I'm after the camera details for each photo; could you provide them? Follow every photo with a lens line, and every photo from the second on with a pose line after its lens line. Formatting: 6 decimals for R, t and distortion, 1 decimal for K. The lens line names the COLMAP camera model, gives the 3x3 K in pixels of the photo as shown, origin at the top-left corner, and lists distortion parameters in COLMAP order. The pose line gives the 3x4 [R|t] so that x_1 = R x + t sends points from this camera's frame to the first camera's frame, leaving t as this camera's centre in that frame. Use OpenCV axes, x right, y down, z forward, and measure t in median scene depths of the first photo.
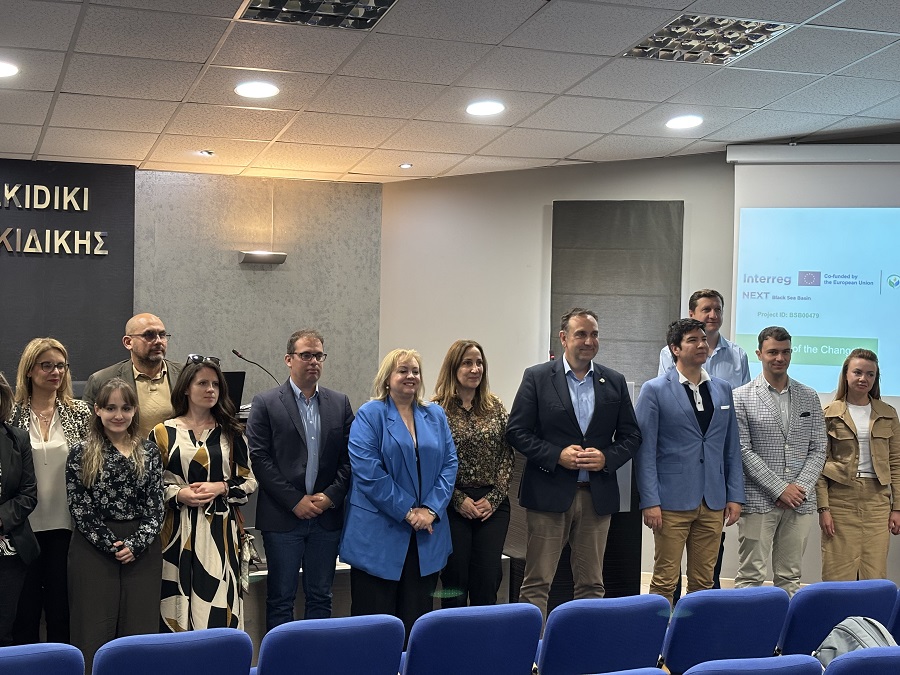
lens RADIAL K [[1368.1, 0, 450.1], [0, 1368.1, 338.4], [0, 0, 1]] dist [0.010418, 0.000000]
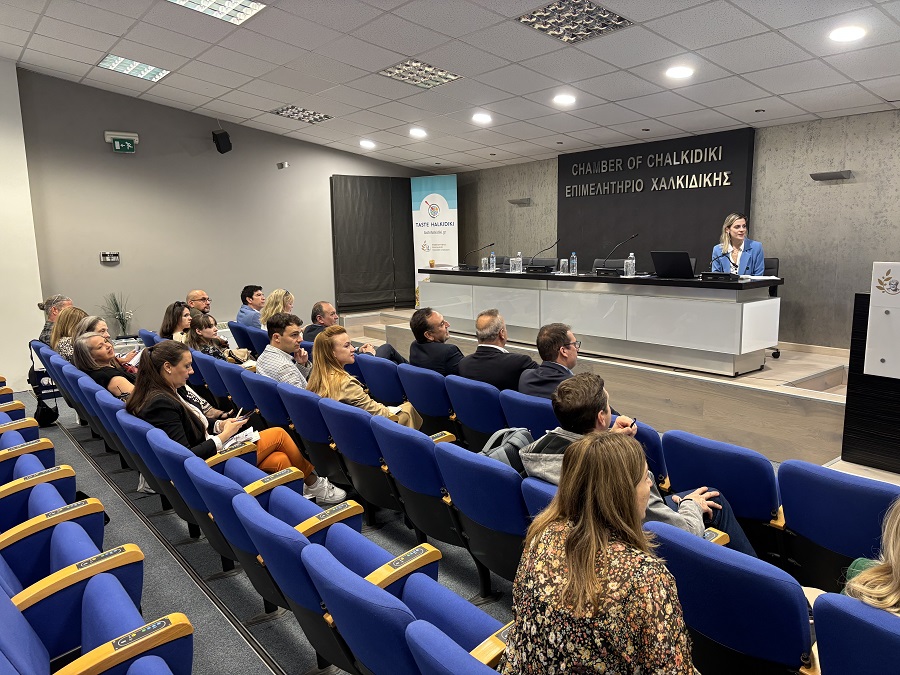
lens RADIAL K [[678.9, 0, 449.5], [0, 678.9, 337.7], [0, 0, 1]] dist [0.007294, 0.003778]
pose [[0.232475, 0.127153, -0.964255, 0.509336], [0.010534, 0.991030, 0.133223, 0.010611], [0.972545, -0.041129, 0.229050, 0.465030]]
